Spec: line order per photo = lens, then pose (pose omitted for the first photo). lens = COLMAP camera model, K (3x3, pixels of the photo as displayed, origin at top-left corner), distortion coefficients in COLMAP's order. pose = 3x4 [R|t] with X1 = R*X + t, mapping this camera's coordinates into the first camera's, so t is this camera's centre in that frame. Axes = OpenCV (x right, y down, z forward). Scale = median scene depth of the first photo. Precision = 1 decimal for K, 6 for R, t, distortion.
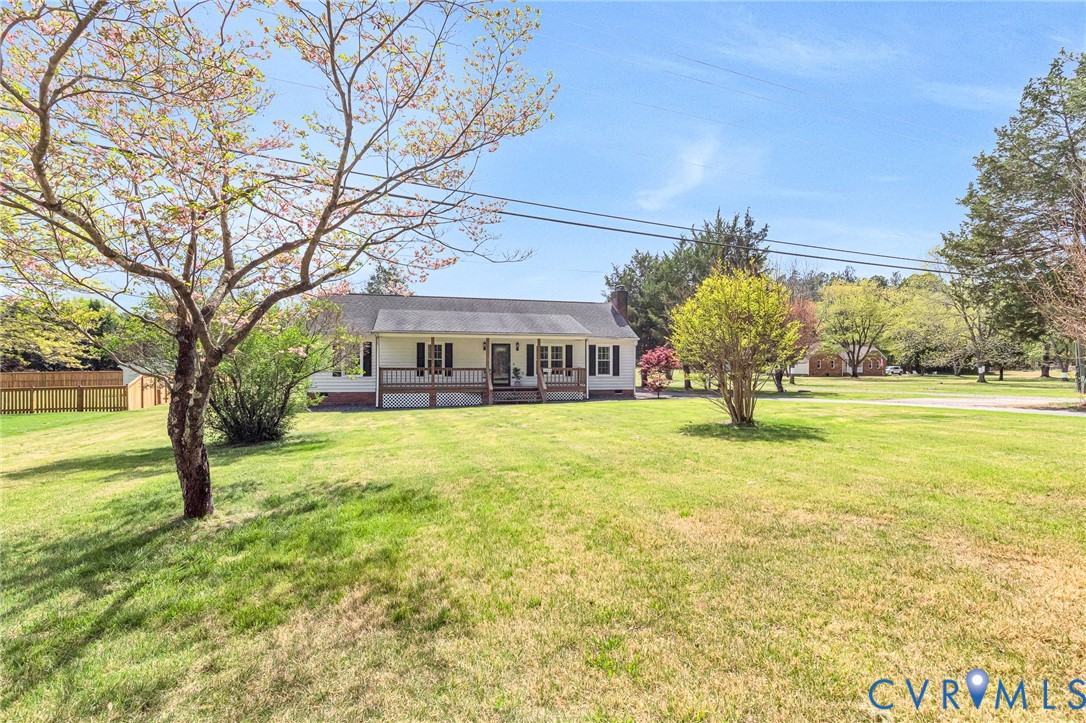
lens RADIAL K [[491.7, 0, 545.0], [0, 491.7, 362.4], [0, 0, 1]] dist [0.001534, 0.000068]
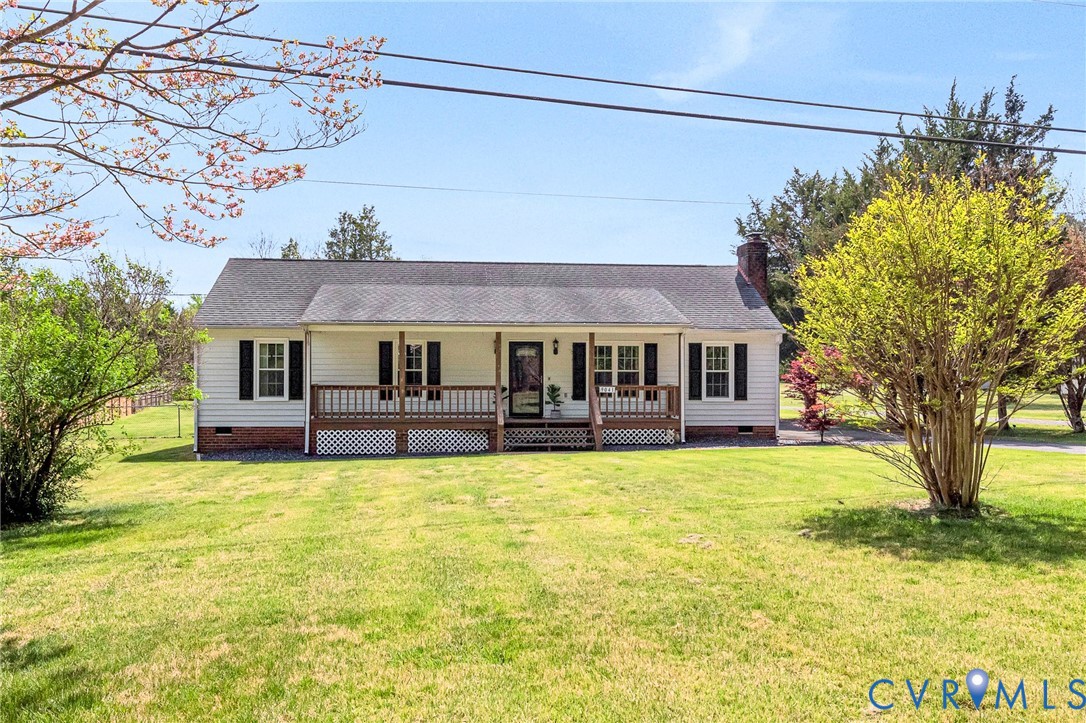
lens RADIAL K [[825.1, 0, 520.5], [0, 825.1, 376.6], [0, 0, 1]] dist [0.007889, -0.002683]
pose [[0.987118, -0.001233, -0.159992, 0.054188], [0.001753, 0.999994, 0.003110, -0.001629], [0.159987, -0.003350, 0.987113, 0.072858]]
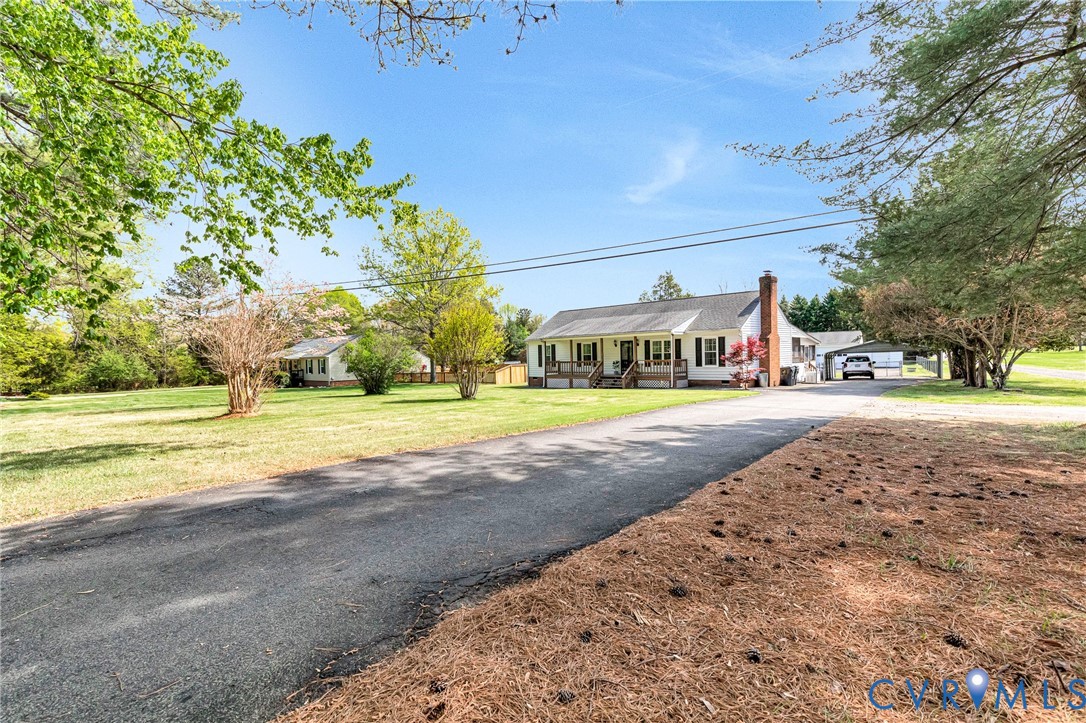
lens RADIAL K [[500.1, 0, 544.0], [0, 500.1, 370.3], [0, 0, 1]] dist [-0.019423, -0.000278]
pose [[0.520654, 0.002883, -0.853763, 0.887496], [0.021309, 0.999639, 0.016371, 0.011206], [0.853502, -0.026717, 0.520405, 0.155997]]
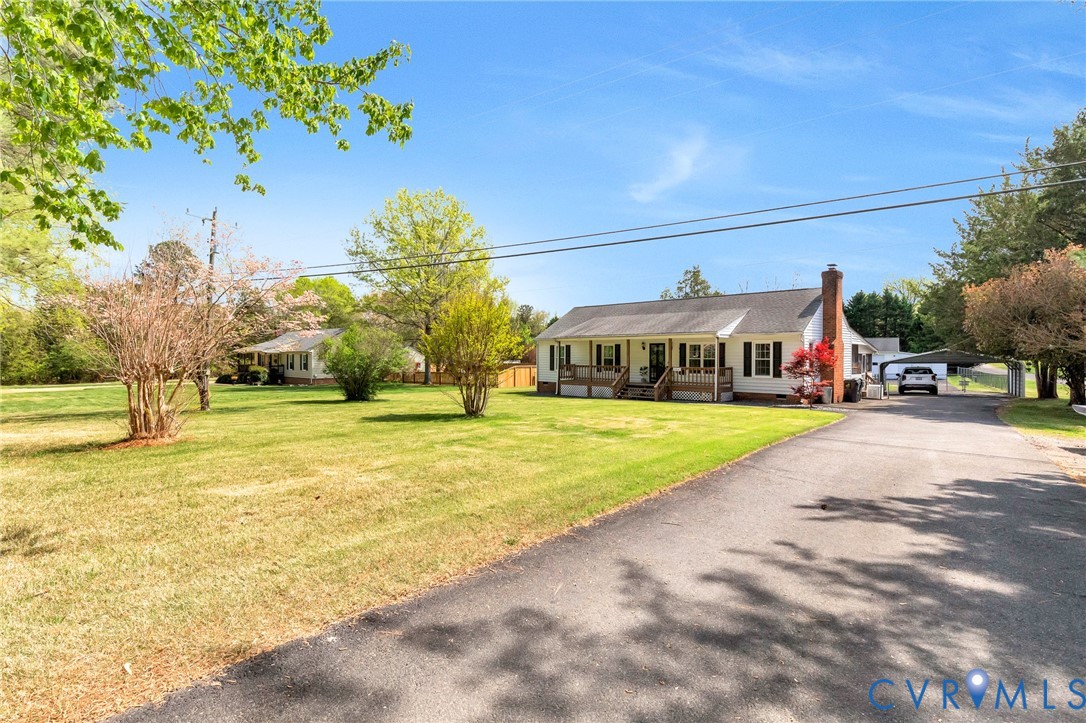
lens RADIAL K [[503.1, 0, 547.9], [0, 503.1, 365.4], [0, 0, 1]] dist [-0.016767, 0.000165]
pose [[0.535217, 0.009986, -0.844656, 0.704433], [-0.003051, 0.999946, 0.009889, -0.001024], [0.844709, -0.002716, 0.535219, 0.215778]]
